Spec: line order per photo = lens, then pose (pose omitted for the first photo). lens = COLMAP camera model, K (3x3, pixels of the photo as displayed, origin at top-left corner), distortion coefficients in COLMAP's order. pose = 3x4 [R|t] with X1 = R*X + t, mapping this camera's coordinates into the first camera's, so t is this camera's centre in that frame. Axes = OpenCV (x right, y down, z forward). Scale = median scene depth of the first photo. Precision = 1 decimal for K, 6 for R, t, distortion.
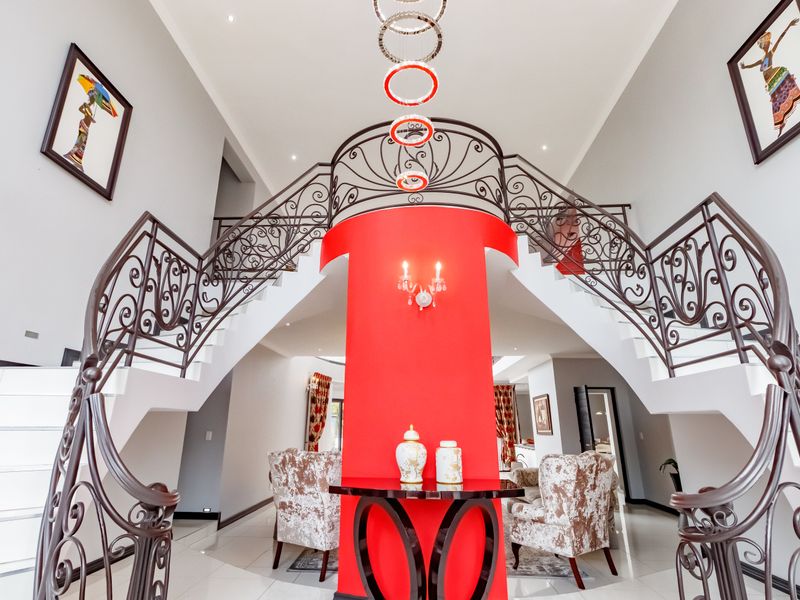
lens RADIAL K [[423.9, 0, 395.8], [0, 423.9, 296.3], [0, 0, 1]] dist [-0.000636, 0.000187]
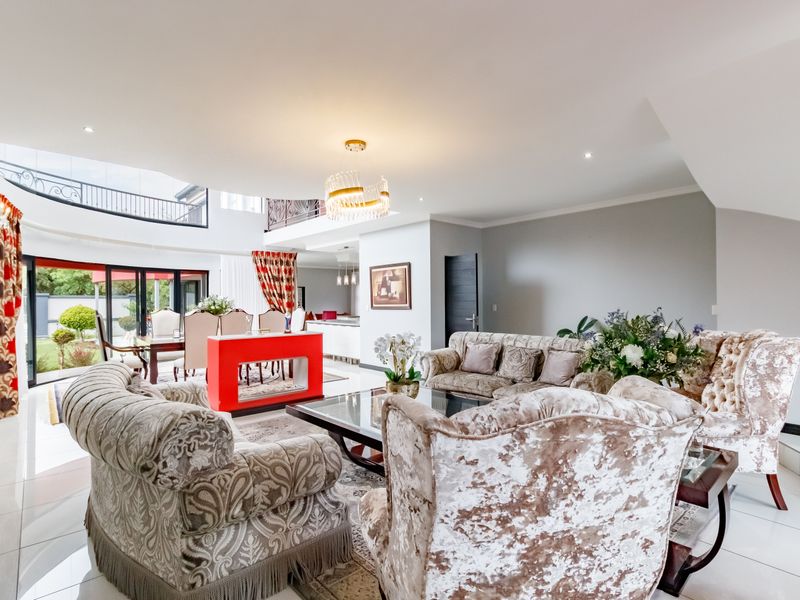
lens RADIAL K [[423.9, 0, 402.4], [0, 423.9, 299.5], [0, 0, 1]] dist [-0.000636, 0.000187]
pose [[0.731132, -0.008991, 0.682177, -0.139448], [-0.189648, 0.957825, 0.215882, 0.080834], [-0.655347, -0.287211, 0.698591, 0.268880]]
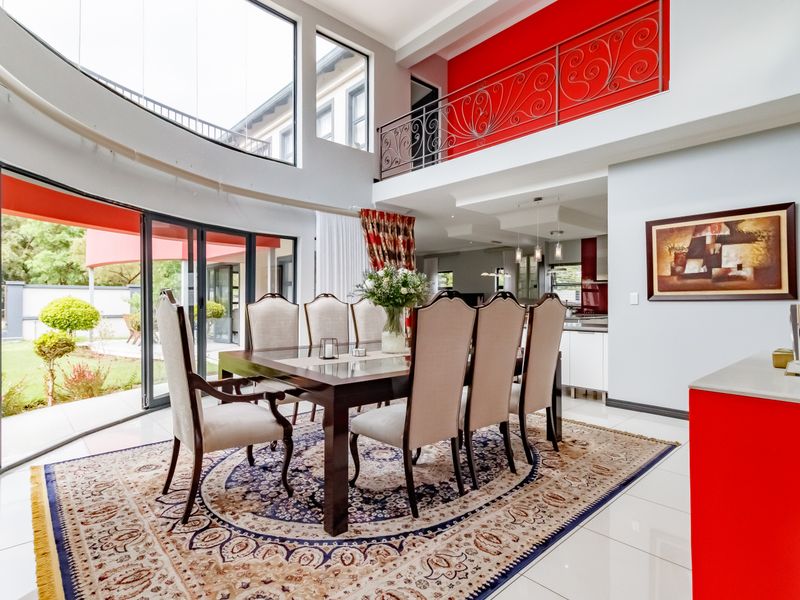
lens RADIAL K [[423.9, 0, 399.6], [0, 423.9, 300.6], [0, 0, 1]] dist [-0.000636, 0.000187]
pose [[0.708342, -0.002959, 0.705863, -0.122462], [-0.205989, 0.955597, 0.210719, 0.206483], [-0.675144, -0.294661, 0.676280, 0.633086]]
